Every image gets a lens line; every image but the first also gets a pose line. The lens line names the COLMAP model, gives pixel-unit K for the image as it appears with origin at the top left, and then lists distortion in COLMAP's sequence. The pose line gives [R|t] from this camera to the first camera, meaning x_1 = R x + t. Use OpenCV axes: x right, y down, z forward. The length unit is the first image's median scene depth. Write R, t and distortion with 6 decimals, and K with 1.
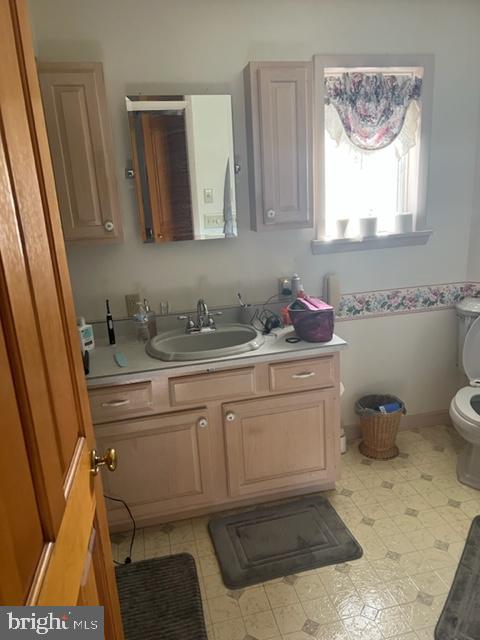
lens RADIAL K [[494.4, 0, 240.0], [0, 494.4, 320.0], [0, 0, 1]] dist [0.055017, -0.067524]
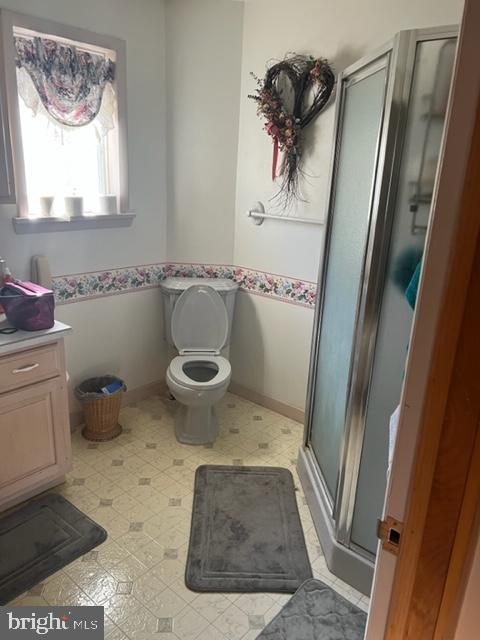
lens RADIAL K [[494.4, 0, 240.0], [0, 494.4, 320.0], [0, 0, 1]] dist [0.055017, -0.067524]
pose [[0.790913, -0.086821, 0.605738, -0.095499], [0.068470, 0.996224, 0.053388, 0.002566], [-0.608086, -0.000750, 0.793871, 0.037676]]
